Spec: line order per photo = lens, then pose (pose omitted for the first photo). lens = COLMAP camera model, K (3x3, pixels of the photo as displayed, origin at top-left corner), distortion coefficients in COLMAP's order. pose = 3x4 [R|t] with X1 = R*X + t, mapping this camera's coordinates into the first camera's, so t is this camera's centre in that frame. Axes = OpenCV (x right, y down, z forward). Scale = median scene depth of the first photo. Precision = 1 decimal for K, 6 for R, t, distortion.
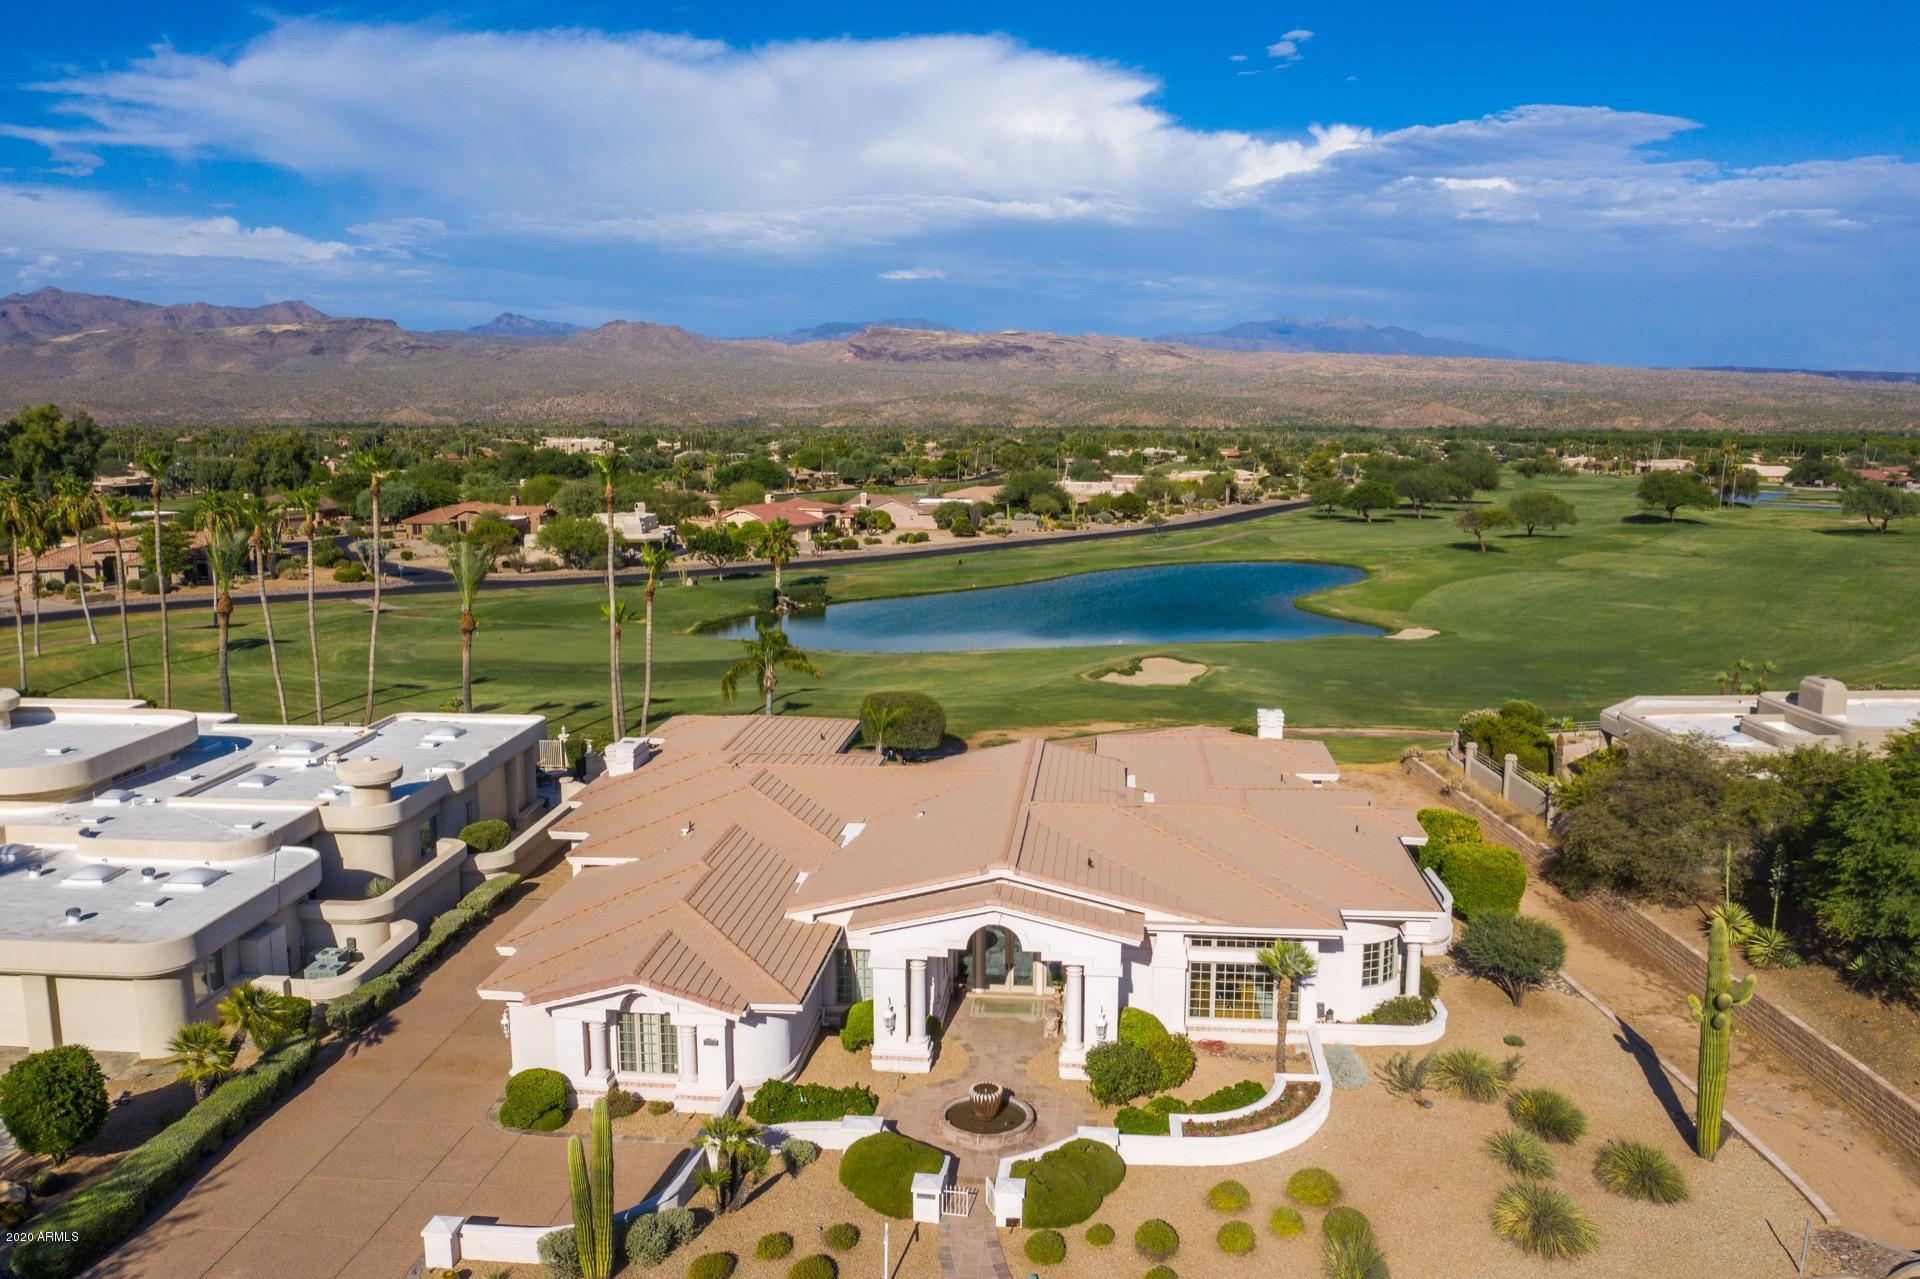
lens RADIAL K [[1508.4, 0, 957.1], [0, 1508.4, 640.2], [0, 0, 1]] dist [-0.039671, 0.006085]
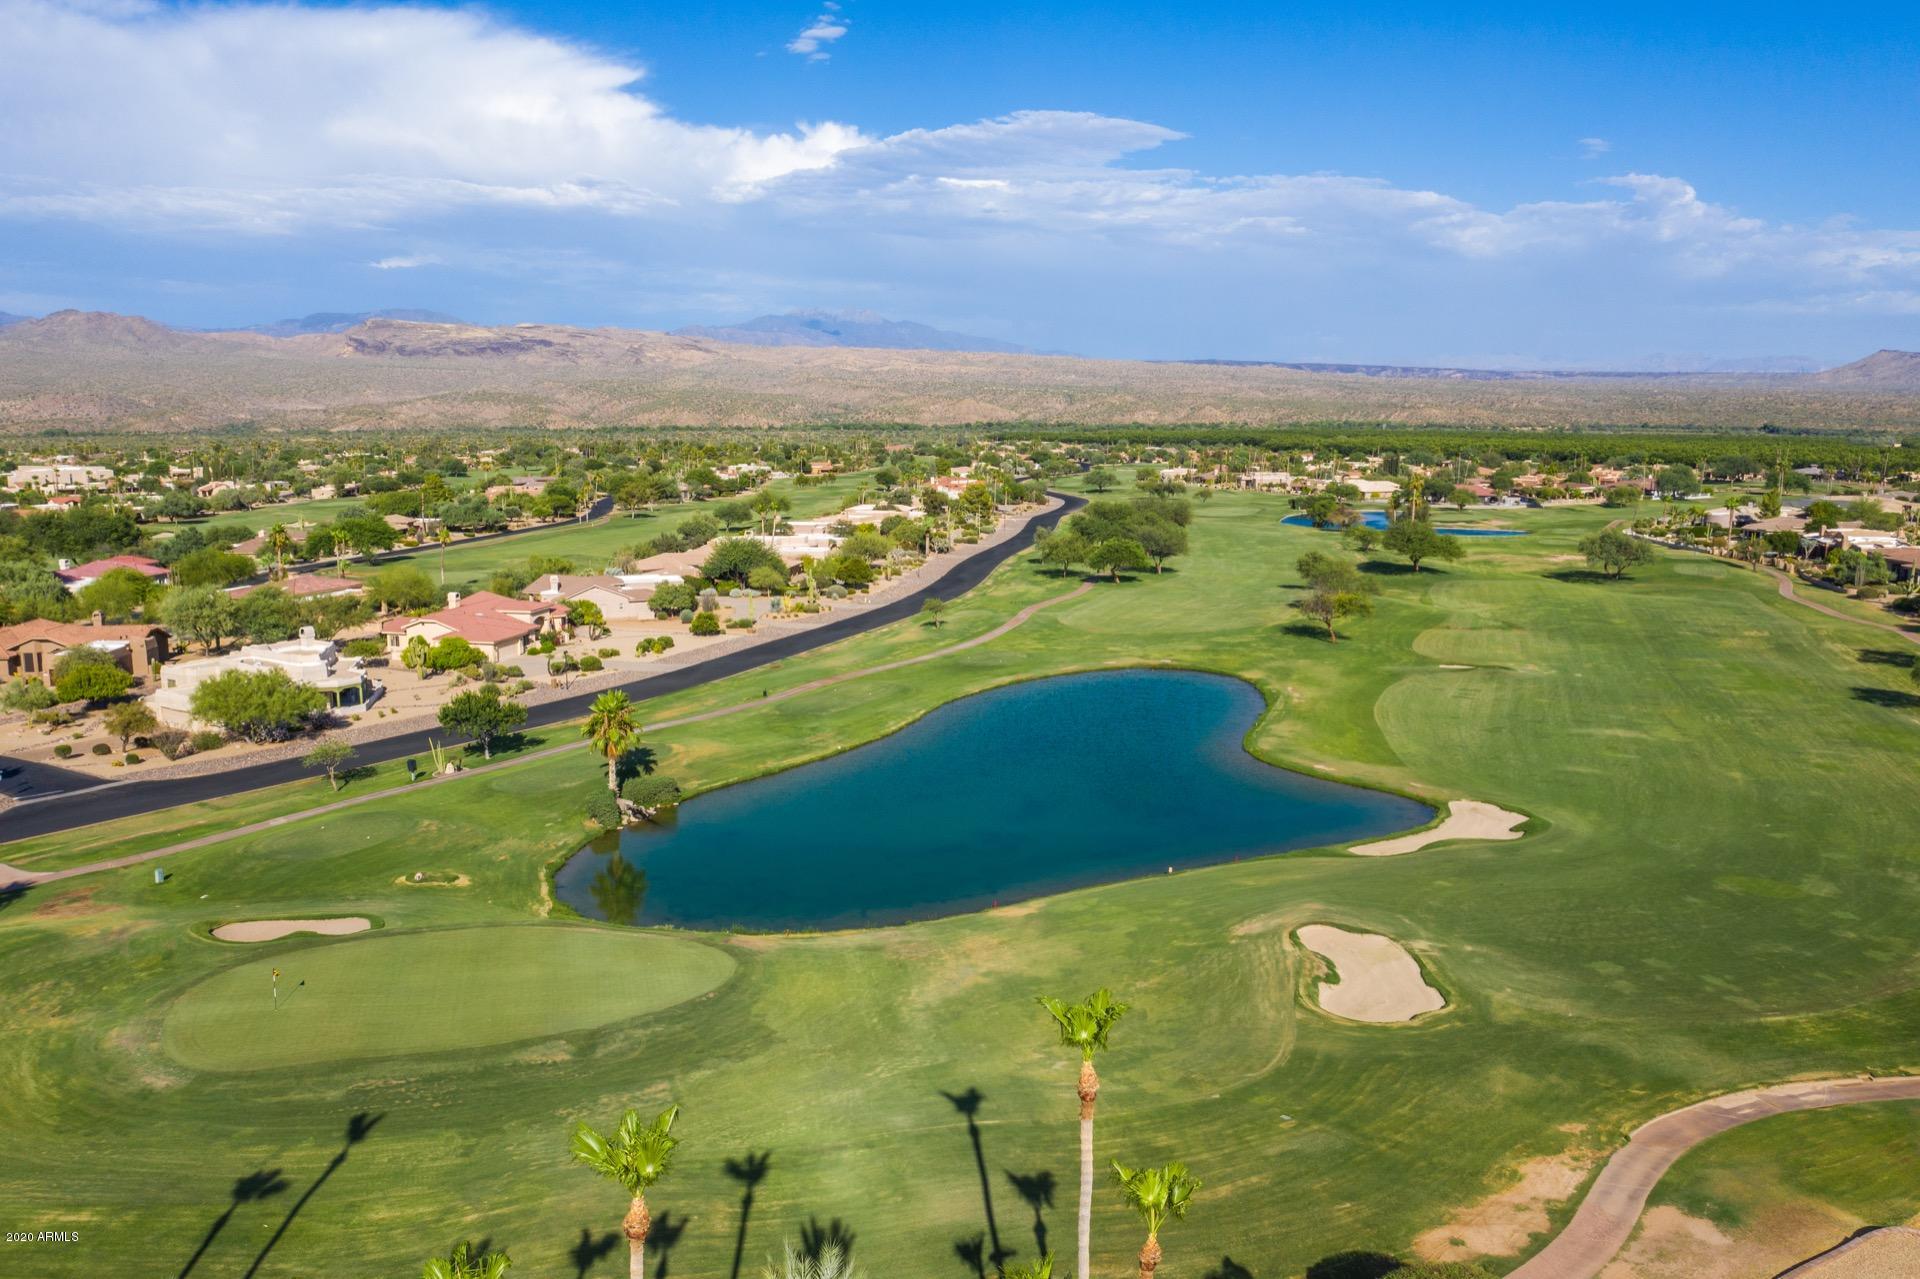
lens RADIAL K [[1508.4, 0, 957.1], [0, 1508.4, 640.2], [0, 0, 1]] dist [-0.039671, 0.006085]
pose [[0.950466, -0.054431, 0.306027, -0.098827], [0.052602, 0.998514, 0.014227, -0.058882], [-0.306347, 0.002576, 0.951917, 0.145434]]
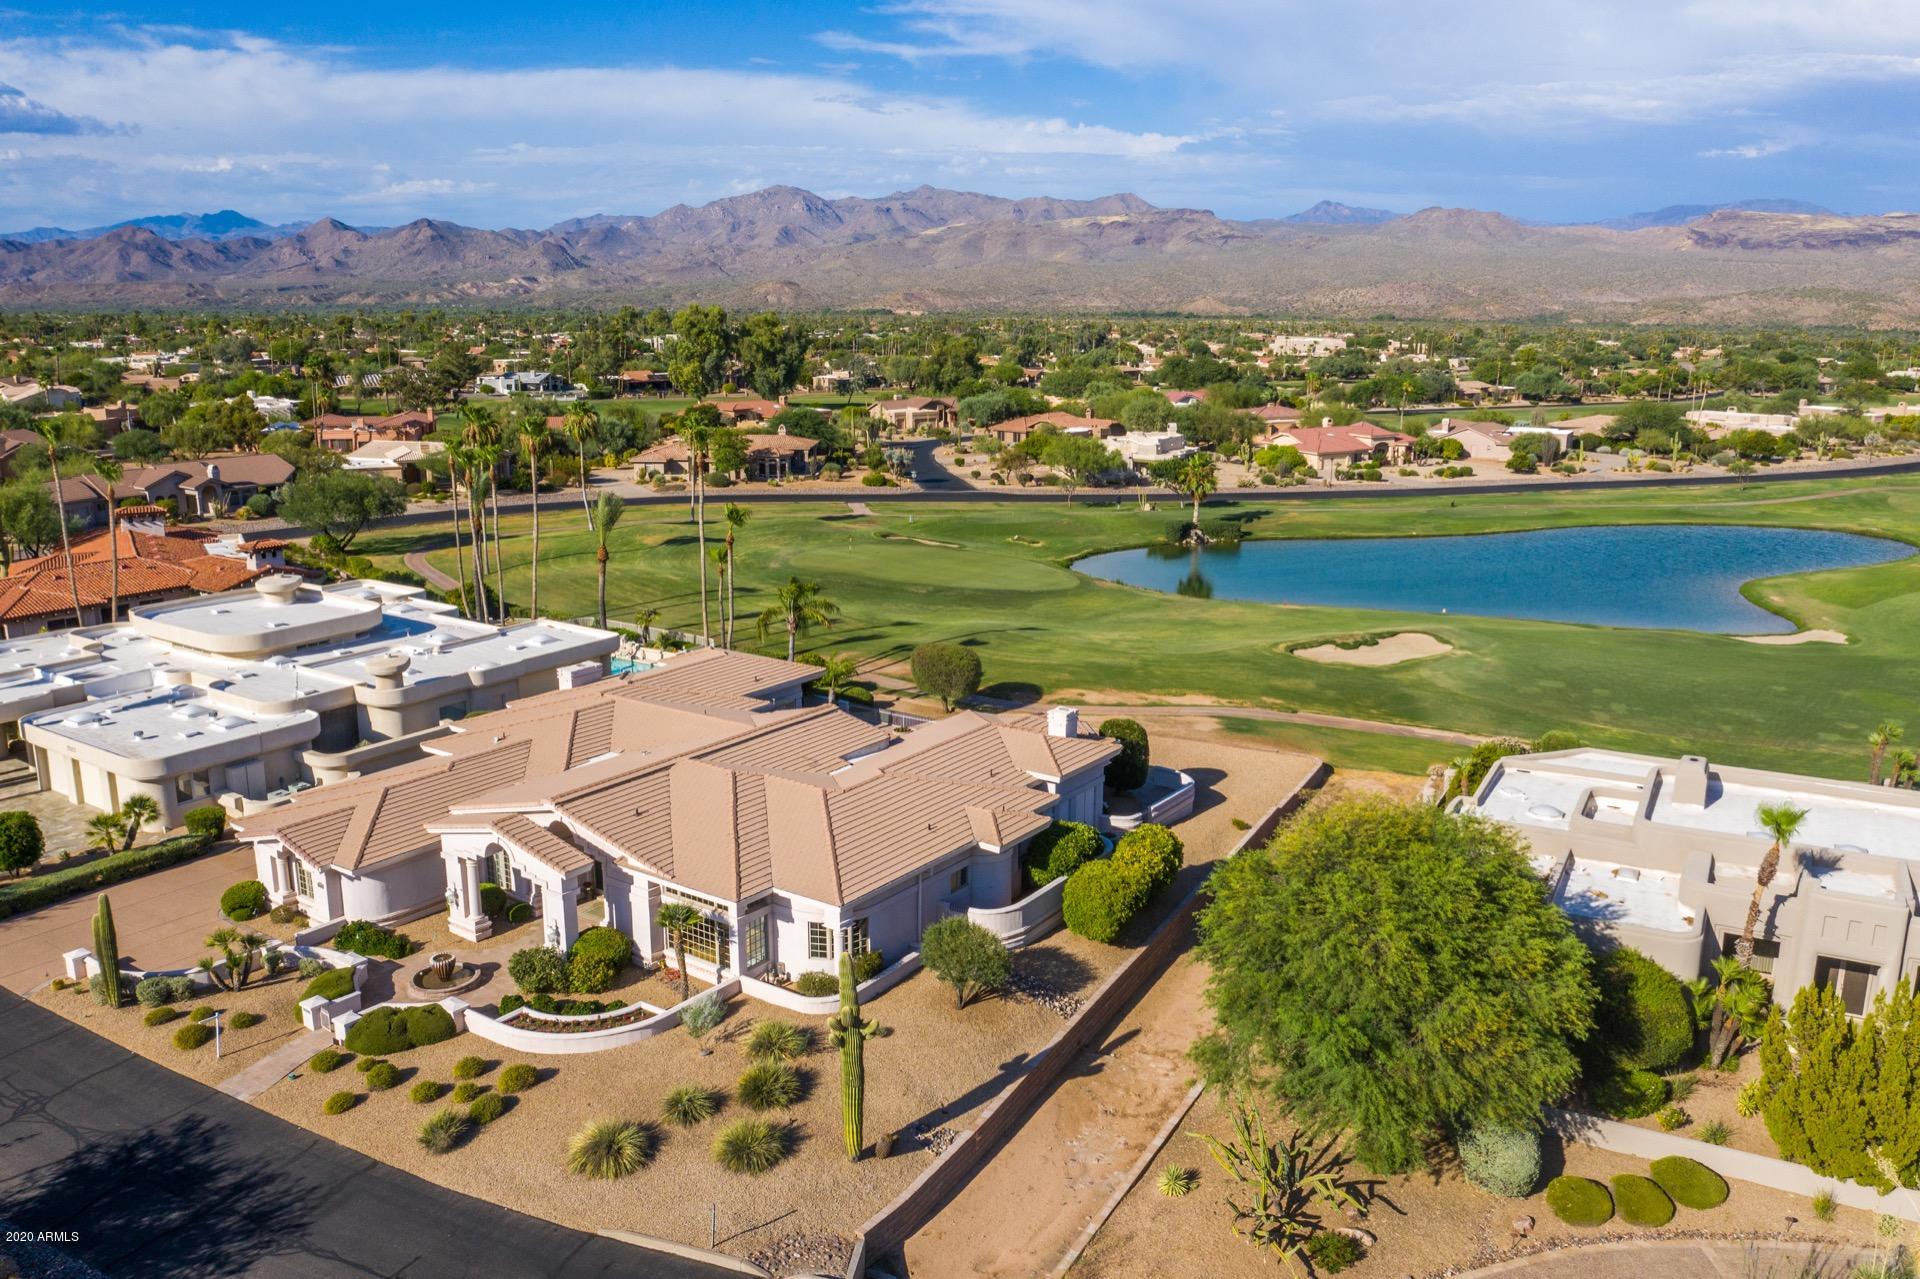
lens RADIAL K [[1508.4, 0, 957.1], [0, 1508.4, 640.2], [0, 0, 1]] dist [-0.039671, 0.006085]
pose [[0.866160, 0.114153, -0.486554, 0.139982], [-0.078813, 0.992582, 0.092572, -0.020055], [0.493513, -0.041836, 0.868732, 0.007715]]
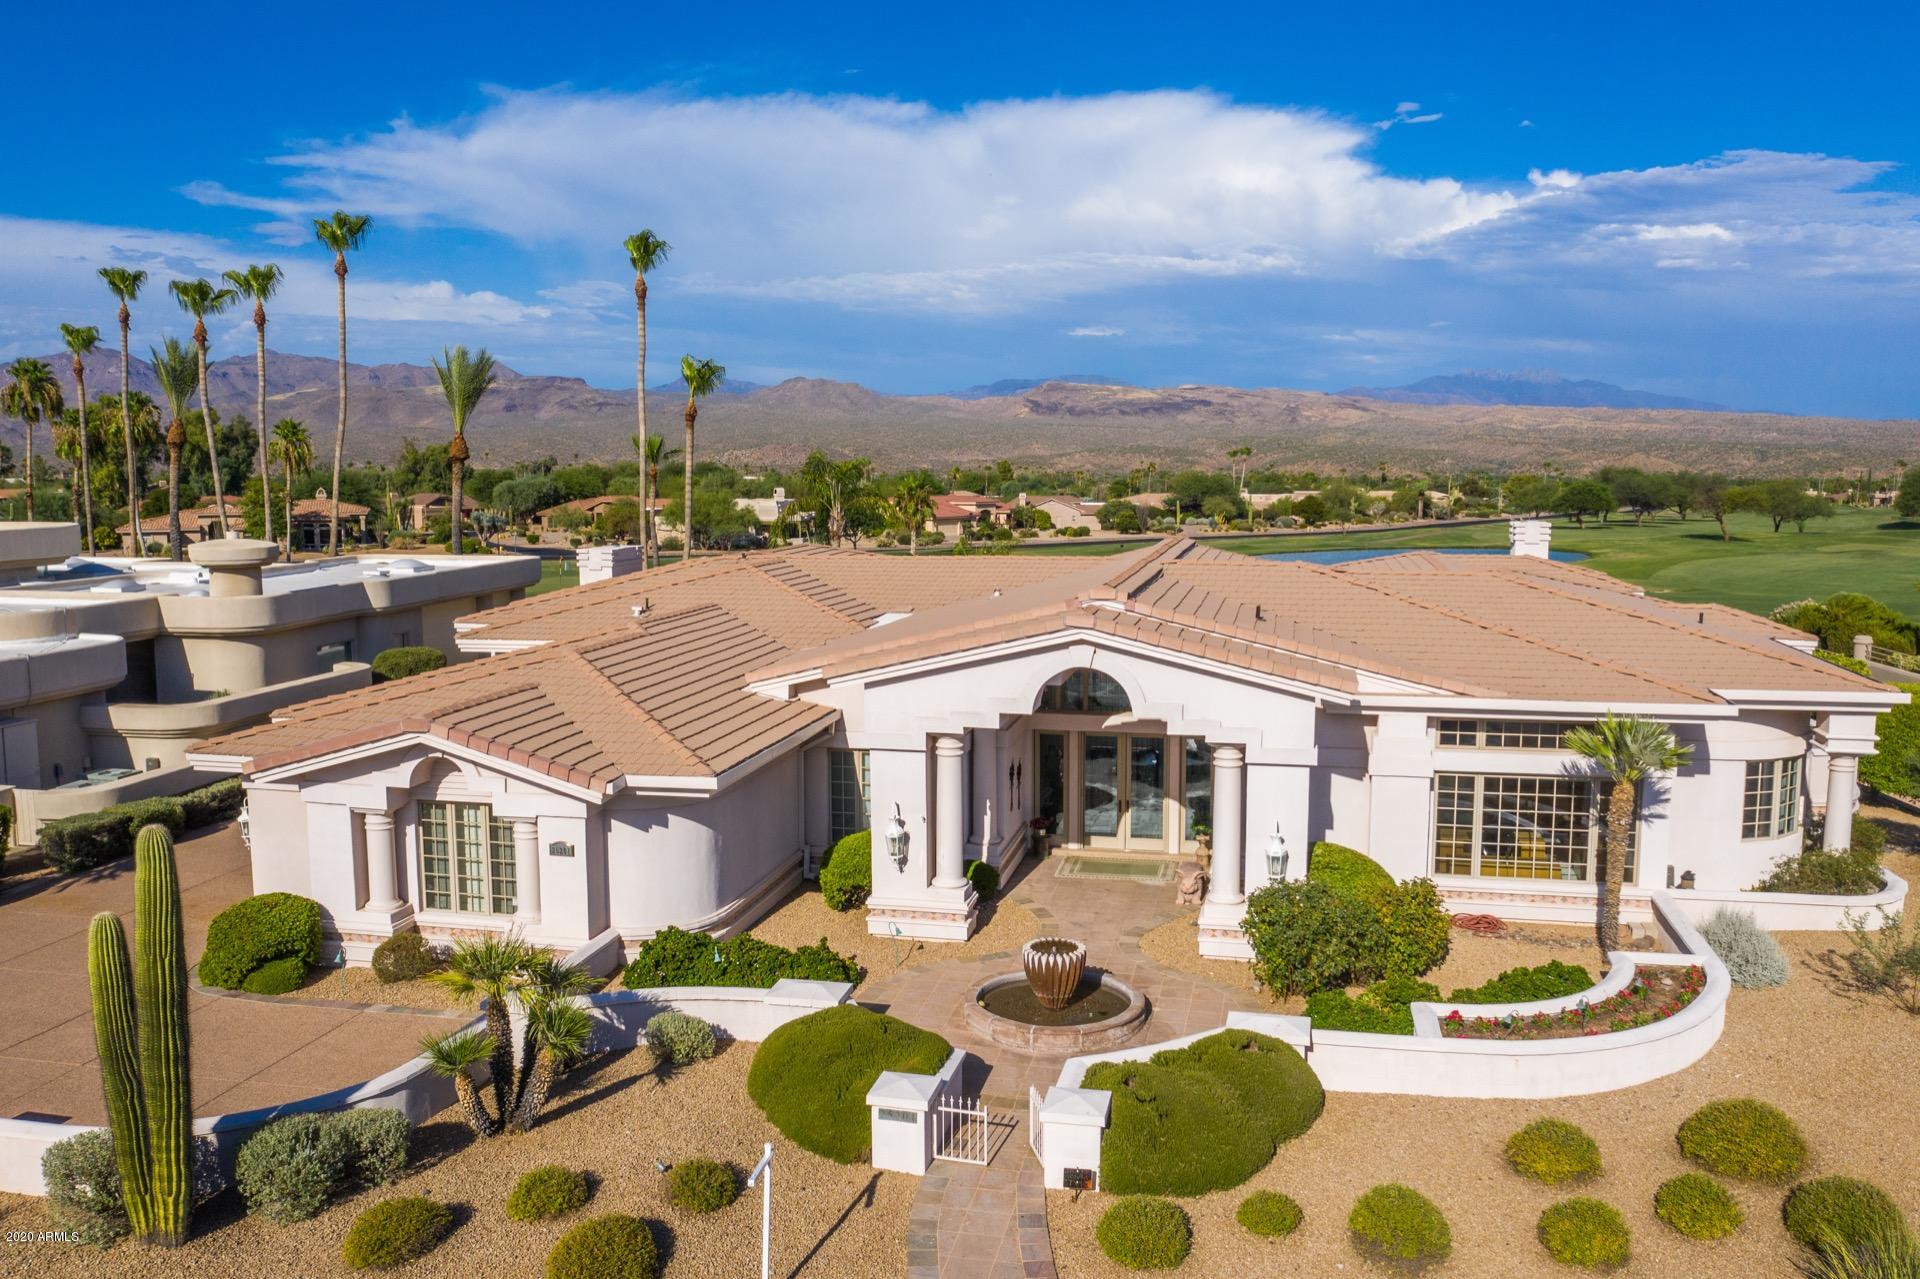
lens RADIAL K [[1518.6, 0, 958.7], [0, 1518.6, 642.6], [0, 0, 1]] dist [-0.039002, 0.004248]
pose [[0.993462, 0.011979, -0.113532, 0.005976], [-0.016271, 0.999185, -0.036954, 0.028081], [0.112997, 0.038559, 0.992847, 0.061439]]
